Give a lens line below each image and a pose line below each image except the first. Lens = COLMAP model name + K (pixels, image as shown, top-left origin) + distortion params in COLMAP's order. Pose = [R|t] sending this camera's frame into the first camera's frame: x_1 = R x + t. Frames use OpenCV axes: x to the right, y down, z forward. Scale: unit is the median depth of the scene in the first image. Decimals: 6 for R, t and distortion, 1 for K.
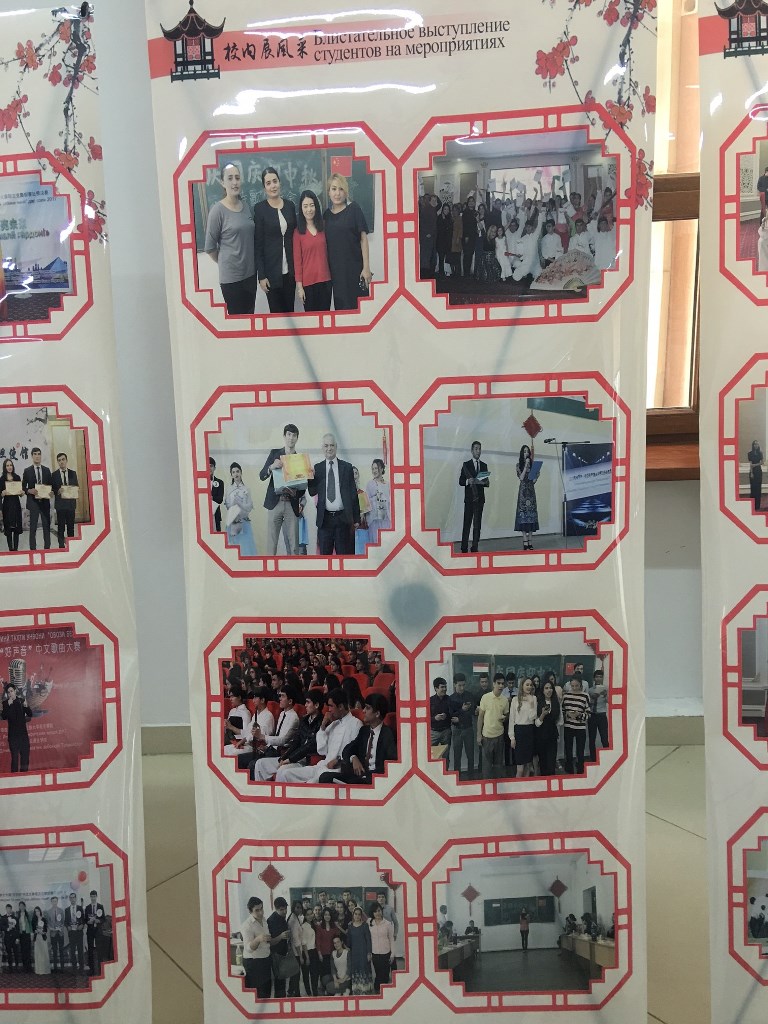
lens RADIAL K [[866.6, 0, 384.0], [0, 866.6, 512.0], [0, 0, 1]] dist [0.091583, -0.151759]
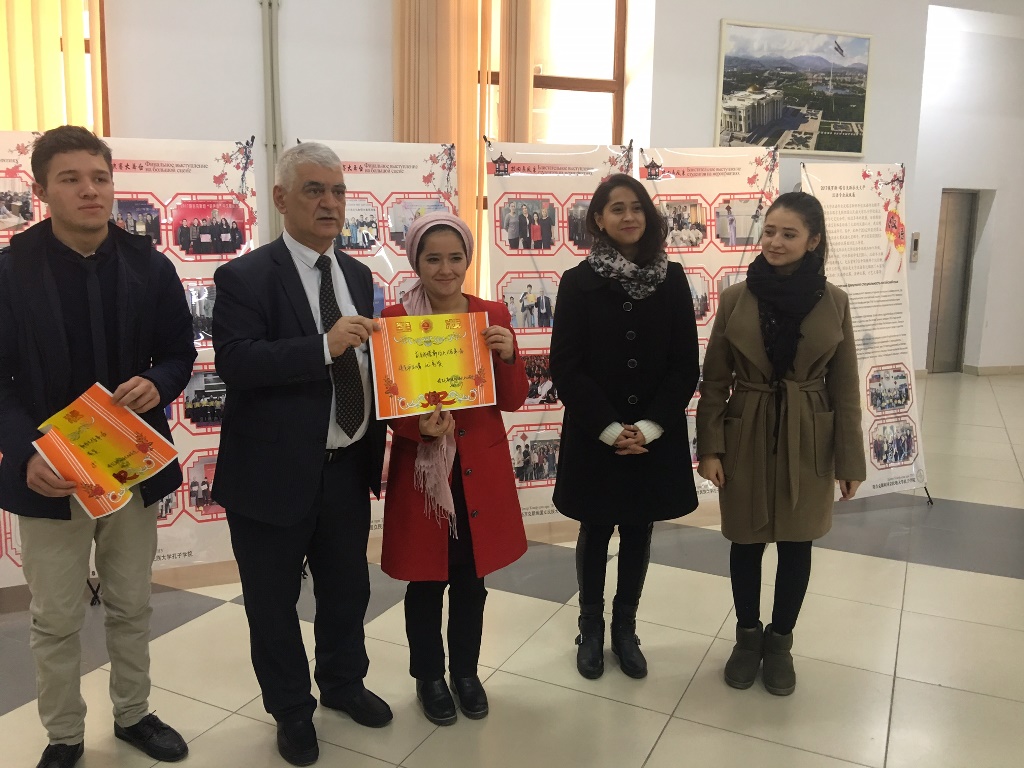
lens RADIAL K [[866.6, 0, 507.2], [0, 866.6, 375.2], [0, 0, 1]] dist [0.091583, -0.151759]
pose [[0.937928, -0.003505, 0.346813, -1.264790], [0.042314, 0.993636, -0.104393, 0.542862], [-0.344240, 0.112588, 0.932107, -1.824841]]
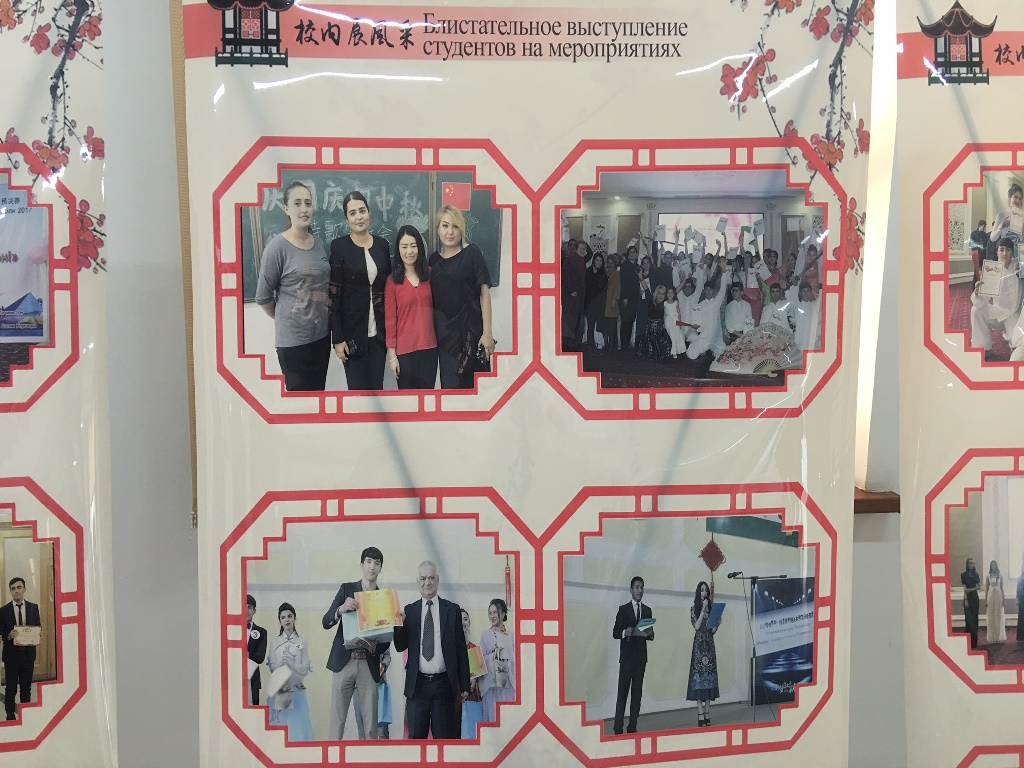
lens RADIAL K [[866.6, 0, 507.2], [0, 866.6, 375.2], [0, 0, 1]] dist [0.091583, -0.151759]
pose [[0.989024, 0.021820, 0.146136, -0.106625], [-0.008624, 0.995875, -0.090330, -0.178124], [-0.147504, 0.088078, 0.985132, 0.290228]]
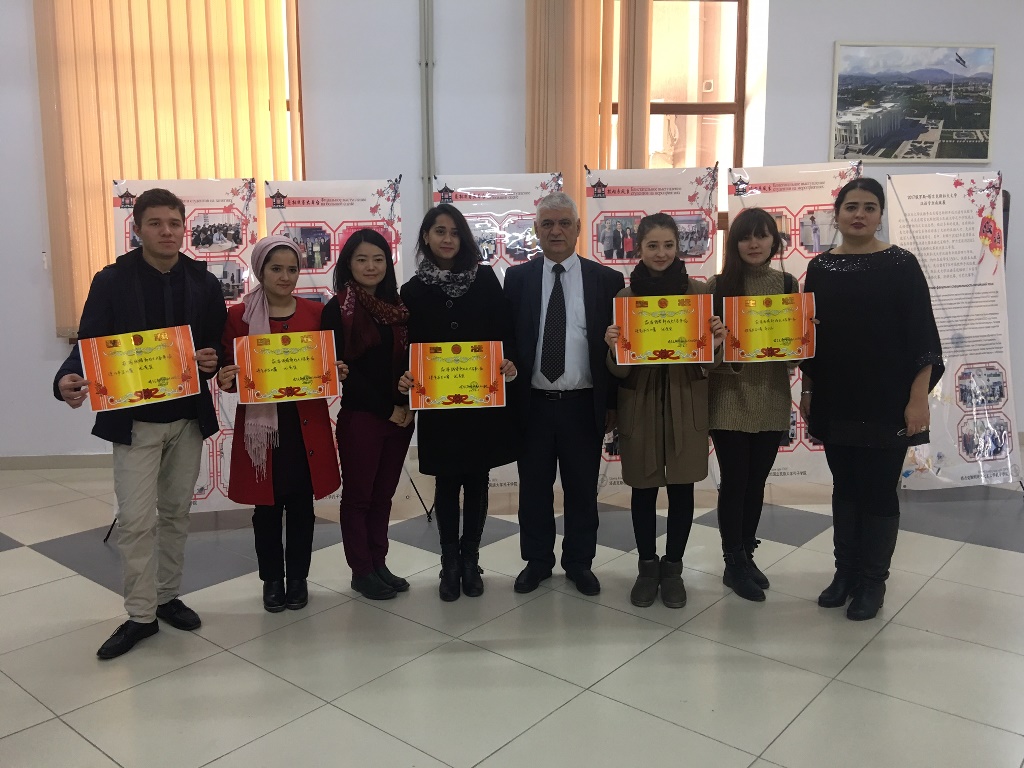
lens RADIAL K [[854.3, 0, 499.1], [0, 854.3, 376.7], [0, 0, 1]] dist [0.089849, -0.131536]
pose [[0.993343, 0.015312, 0.114168, -1.031910], [-0.001773, 0.993041, -0.117759, 0.694648], [-0.115177, 0.116773, 0.986458, -2.458688]]
